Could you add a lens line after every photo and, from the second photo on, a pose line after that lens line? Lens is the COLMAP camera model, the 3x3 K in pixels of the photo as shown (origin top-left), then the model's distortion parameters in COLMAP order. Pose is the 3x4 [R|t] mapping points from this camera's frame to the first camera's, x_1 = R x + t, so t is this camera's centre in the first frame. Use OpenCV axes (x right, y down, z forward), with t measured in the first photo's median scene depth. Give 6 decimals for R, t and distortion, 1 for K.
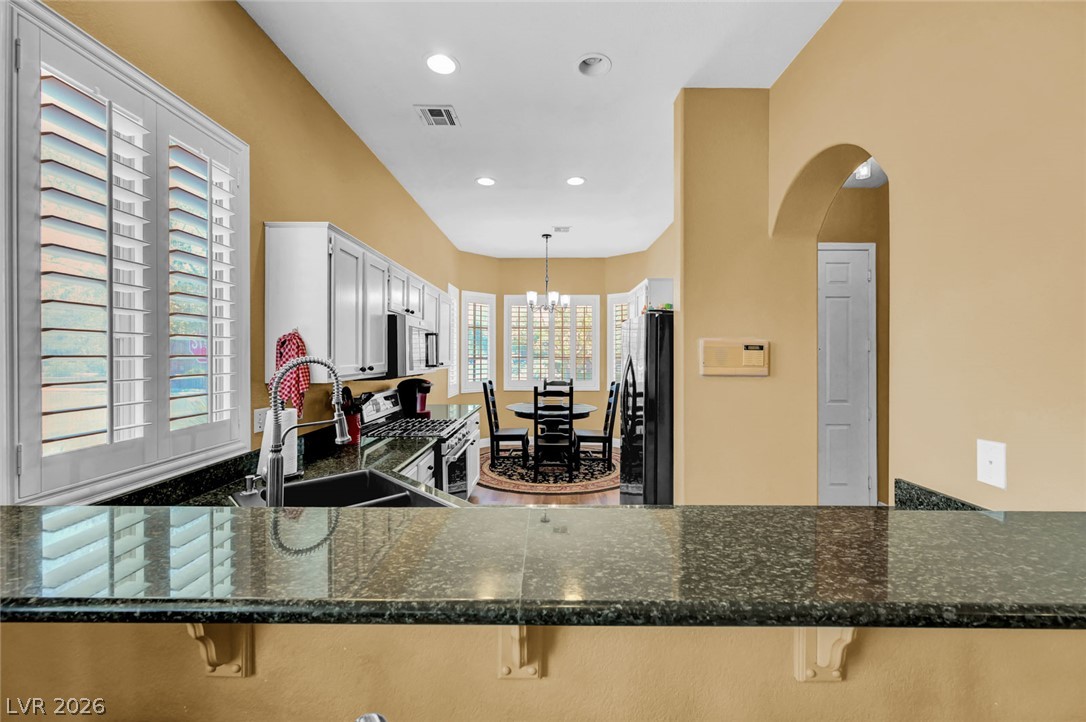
lens RADIAL K [[431.1, 0, 552.2], [0, 431.1, 354.7], [0, 0, 1]] dist [0.001239, 0.000306]
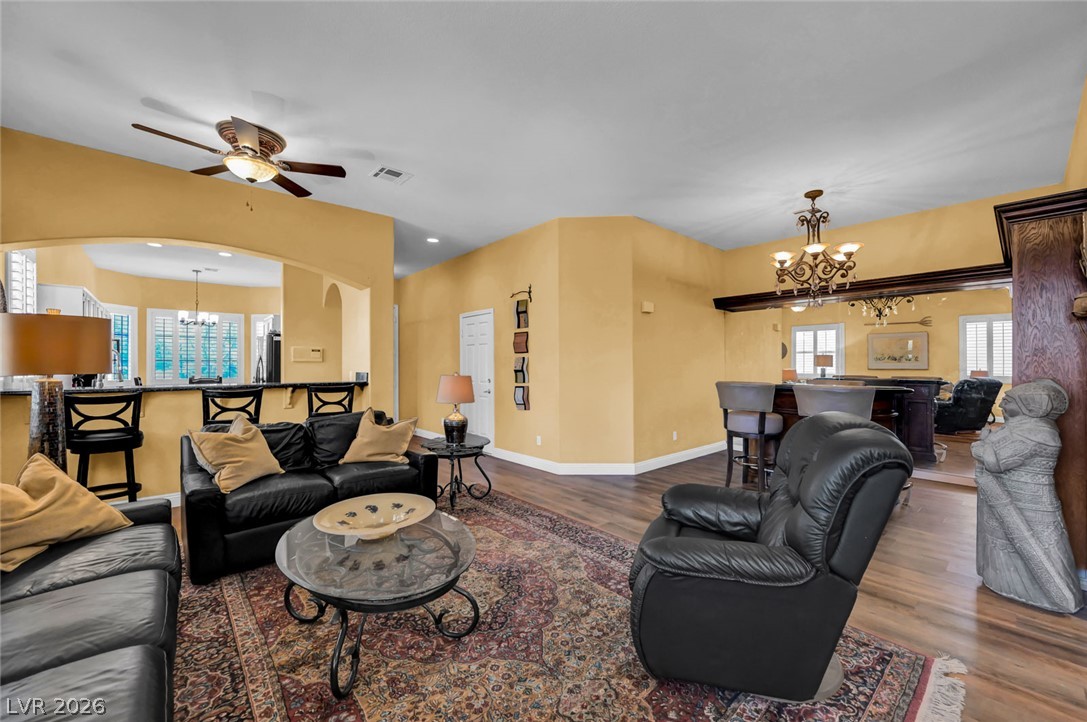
lens RADIAL K [[431.5, 0, 544.5], [0, 431.5, 358.2], [0, 0, 1]] dist [0.001239, 0.000306]
pose [[0.756647, 0.004893, 0.653805, -0.146450], [0.007415, 0.999843, -0.016064, 0.068869], [-0.653782, 0.017003, 0.756492, -1.543275]]
